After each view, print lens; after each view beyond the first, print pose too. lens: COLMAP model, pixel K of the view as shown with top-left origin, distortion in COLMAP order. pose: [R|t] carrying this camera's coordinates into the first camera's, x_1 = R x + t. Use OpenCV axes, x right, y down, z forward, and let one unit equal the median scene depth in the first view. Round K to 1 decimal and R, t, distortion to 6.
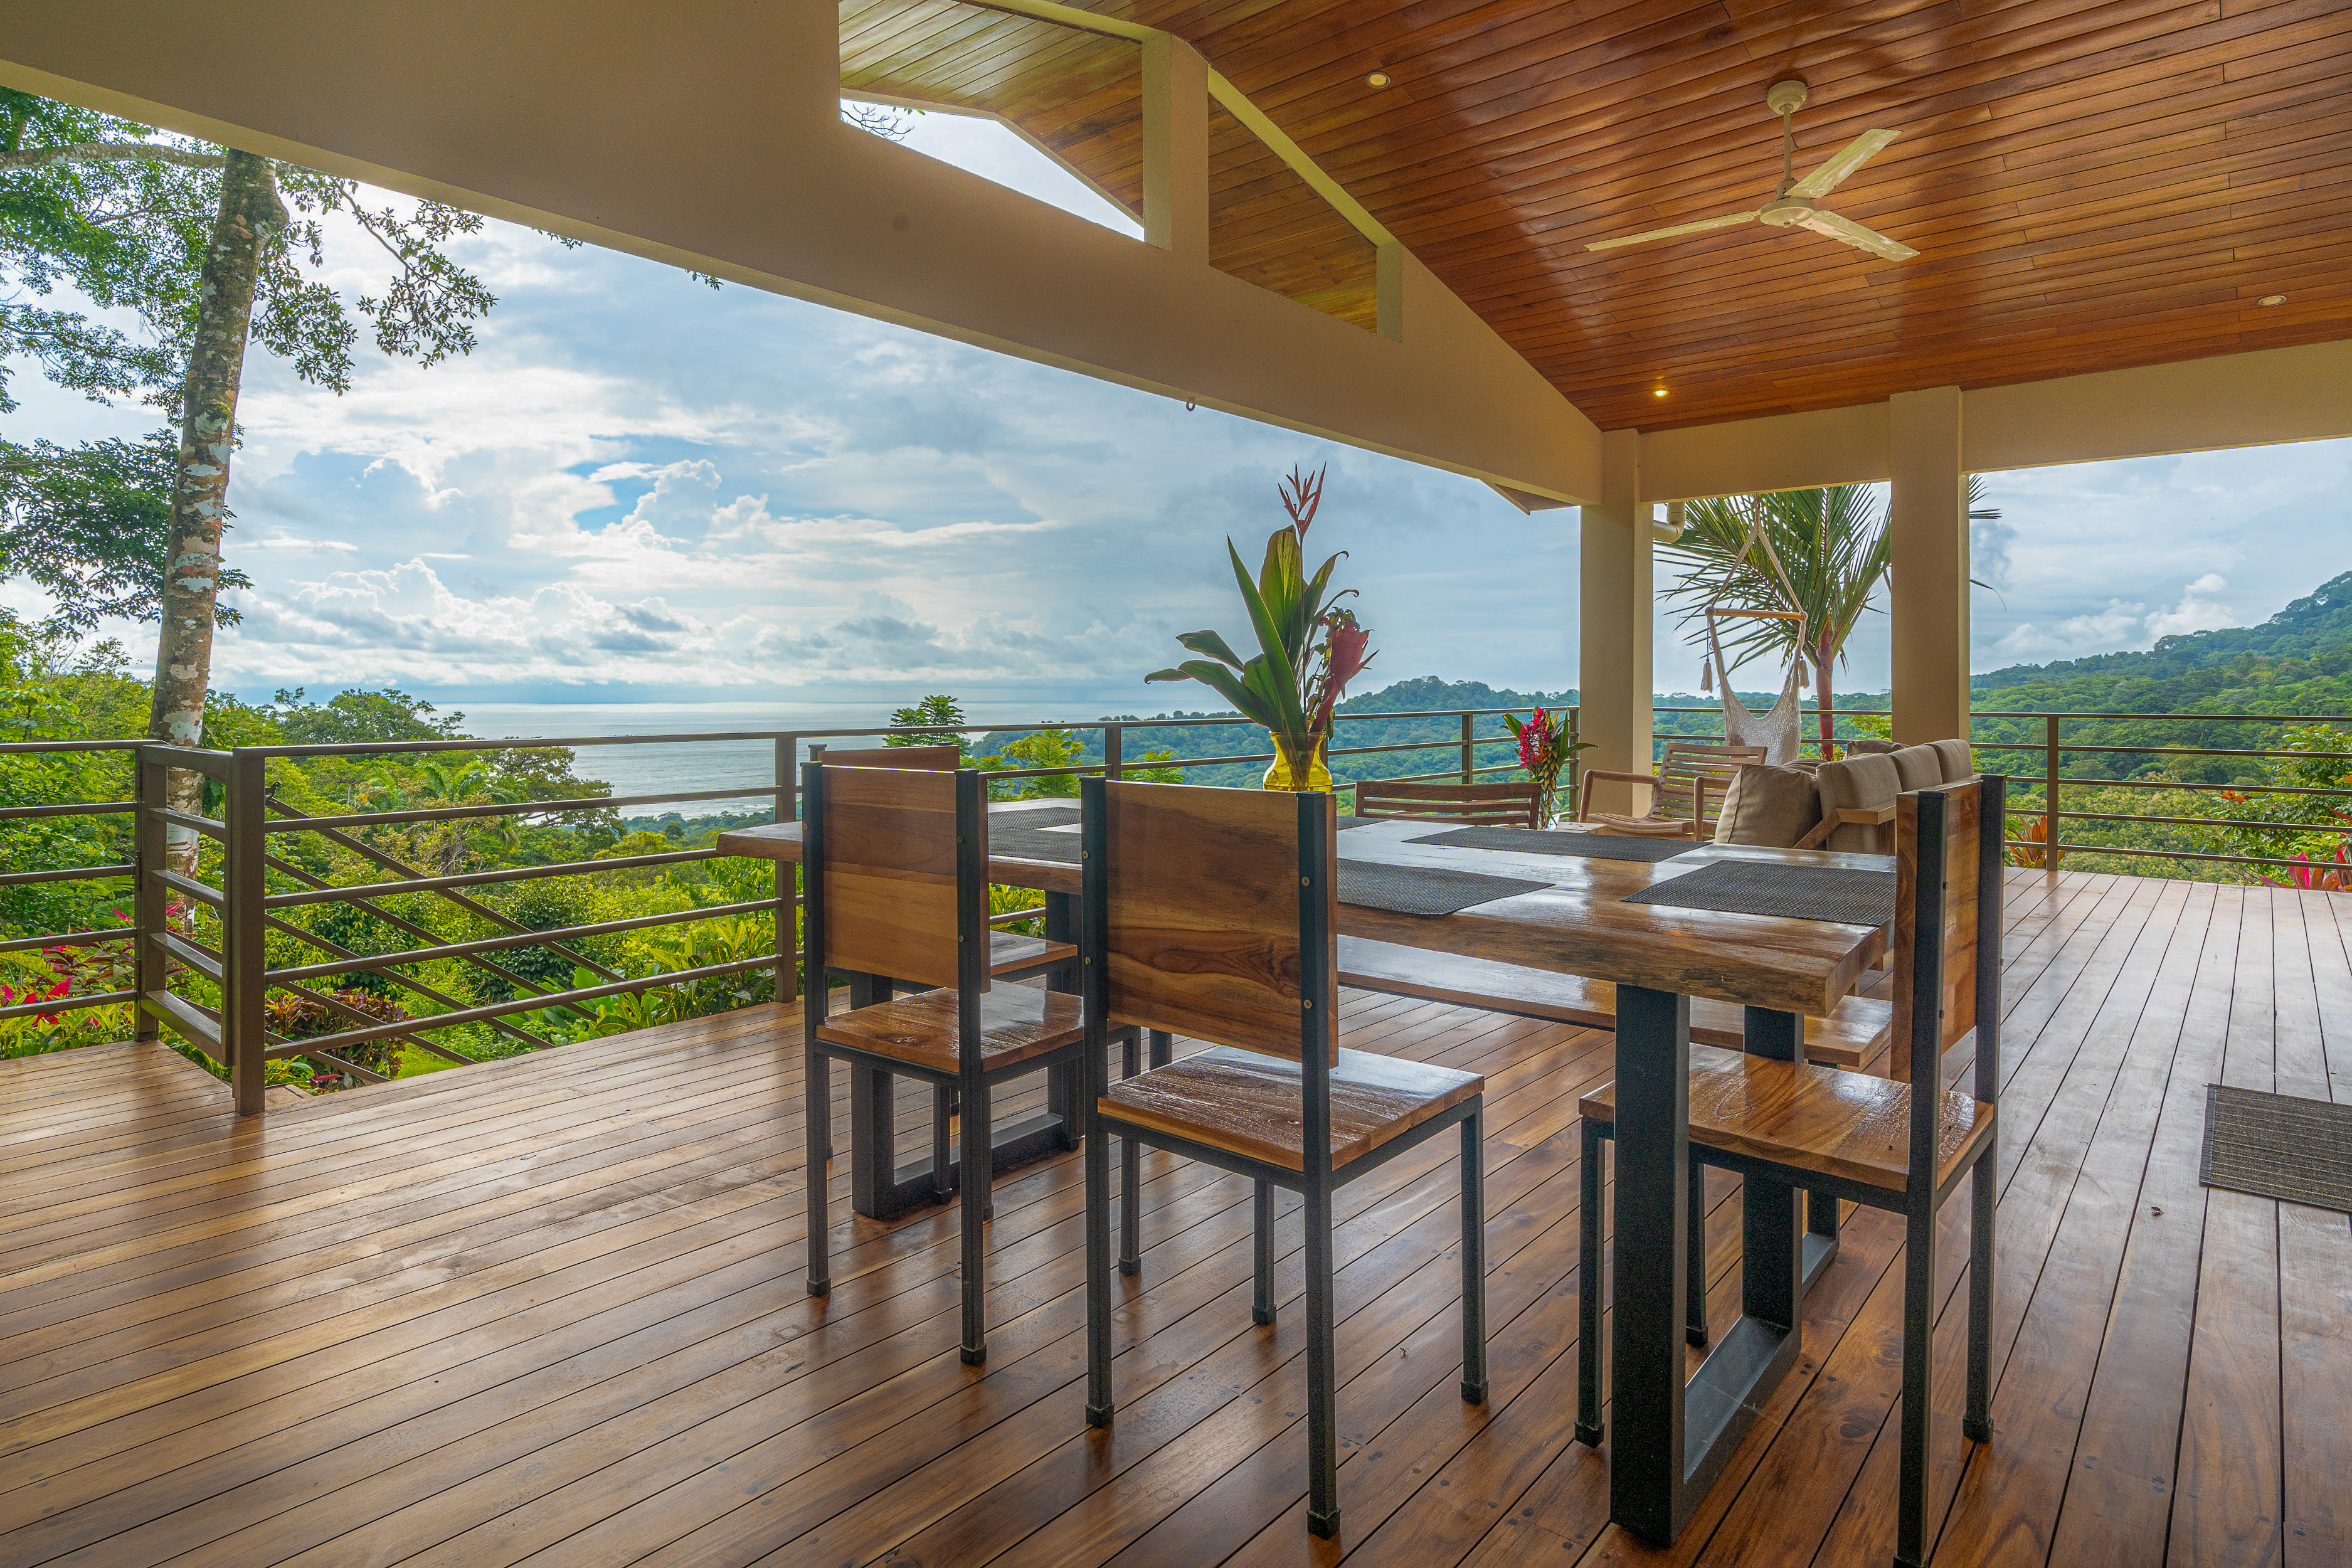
lens RADIAL K [[1281.5, 0, 1183.3], [0, 1281.5, 734.2], [0, 0, 1]] dist [-0.010115, 0.001219]
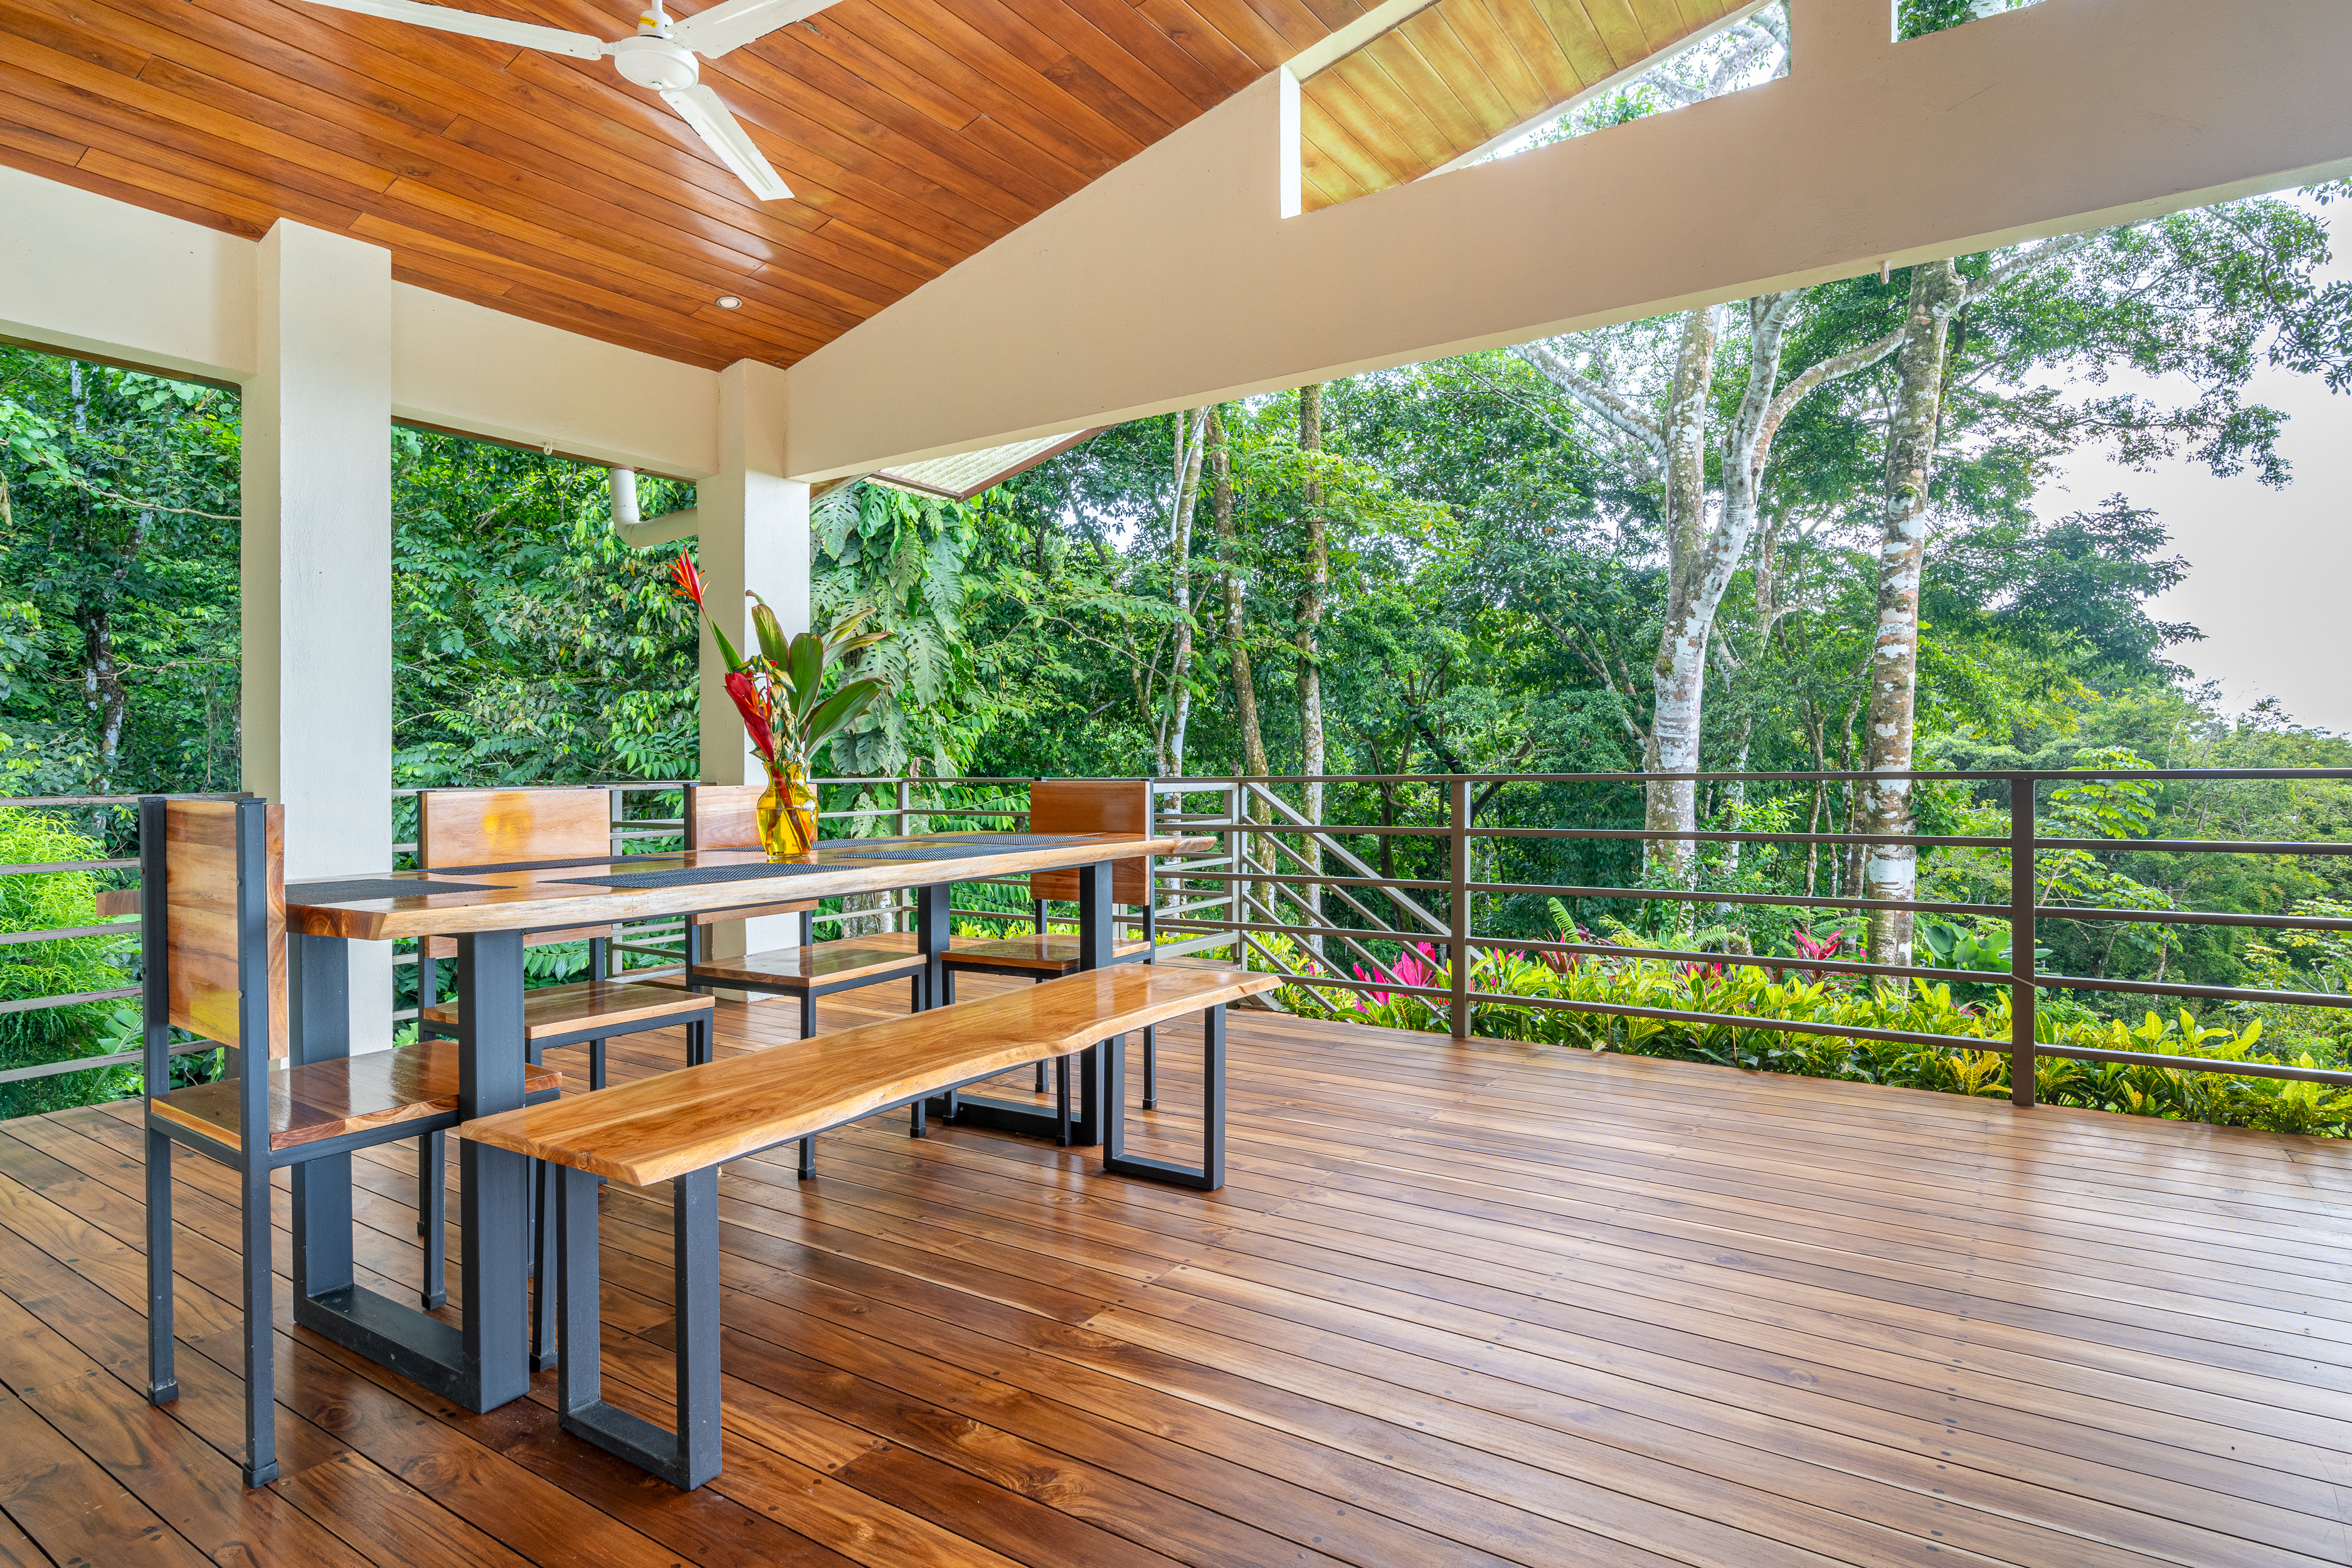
lens RADIAL K [[1250.0, 0, 1143.3], [0, 1250.0, 789.5], [0, 0, 1]] dist [0.001348, -0.000166]
pose [[0.088228, 0.015655, -0.995977, 0.110464], [-0.019235, 0.999717, 0.014010, 0.000300], [0.995915, 0.017921, 0.088504, 0.107555]]
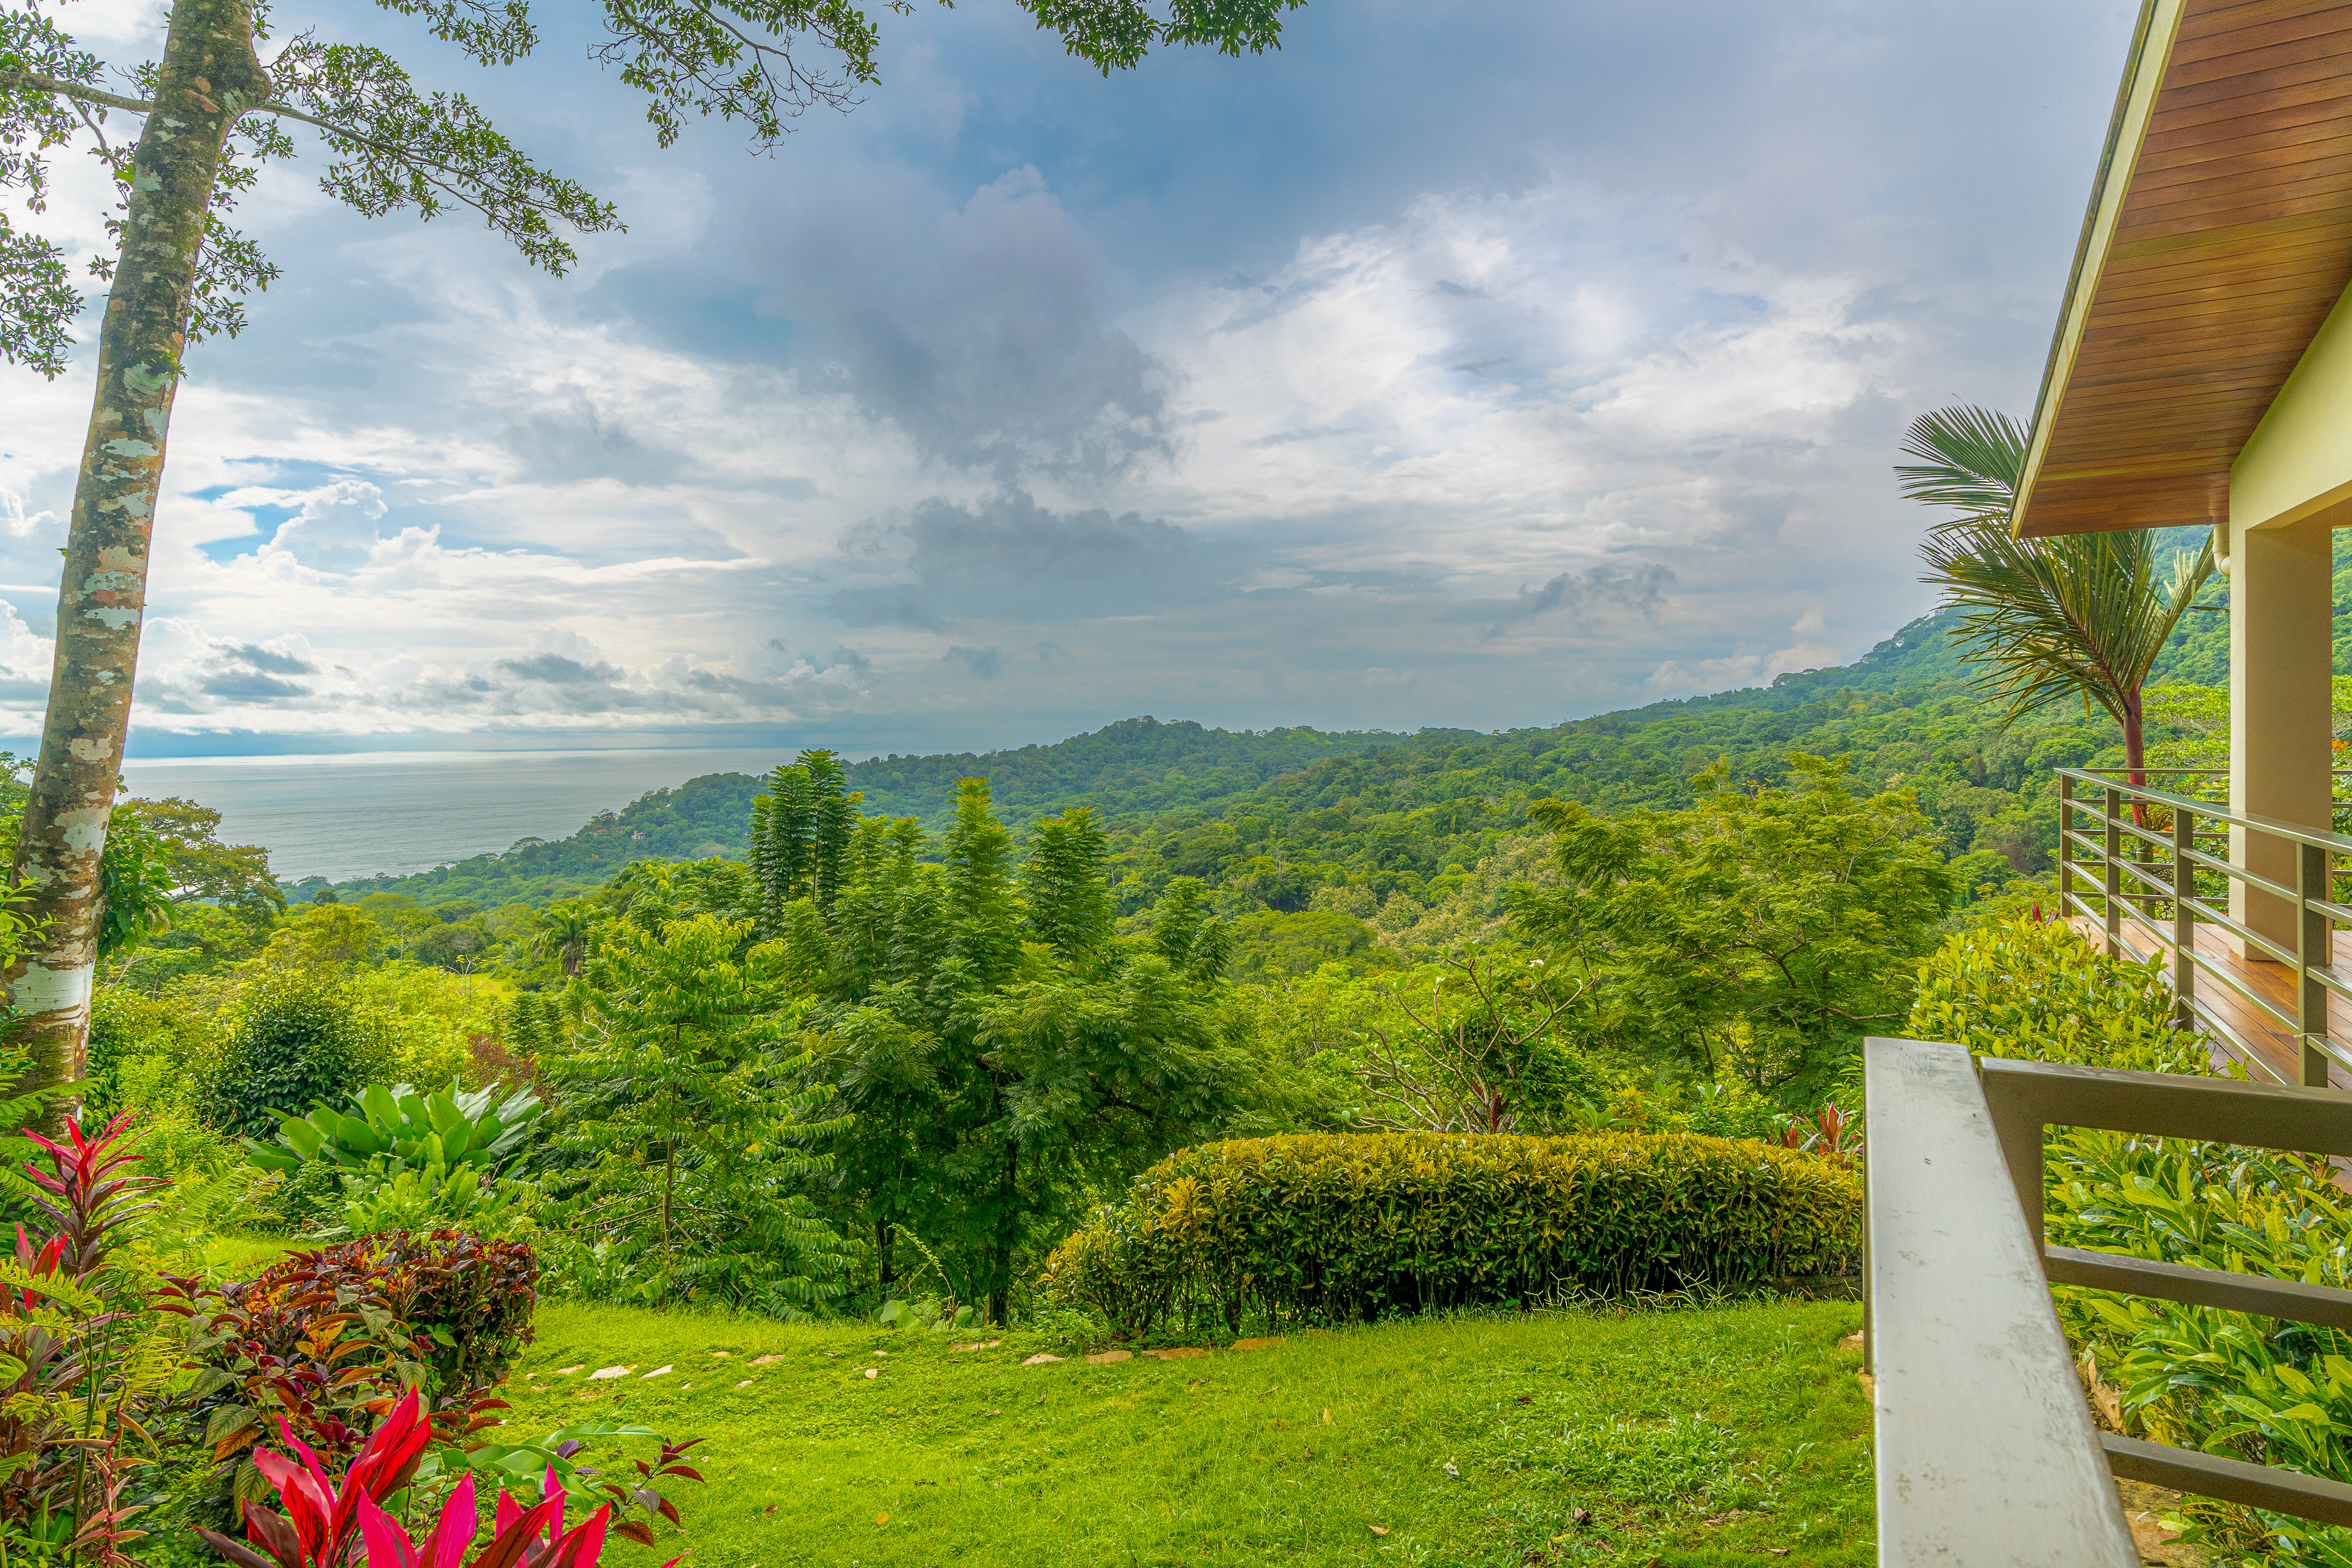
lens RADIAL K [[1278.8, 0, 1167.2], [0, 1278.8, 737.9], [0, 0, 1]] dist [-0.006154, 0.001333]
pose [[0.978350, -0.013775, 0.206498, -0.159703], [0.019780, 0.999439, -0.027040, -0.011080], [-0.206010, 0.030539, 0.978073, 0.100218]]
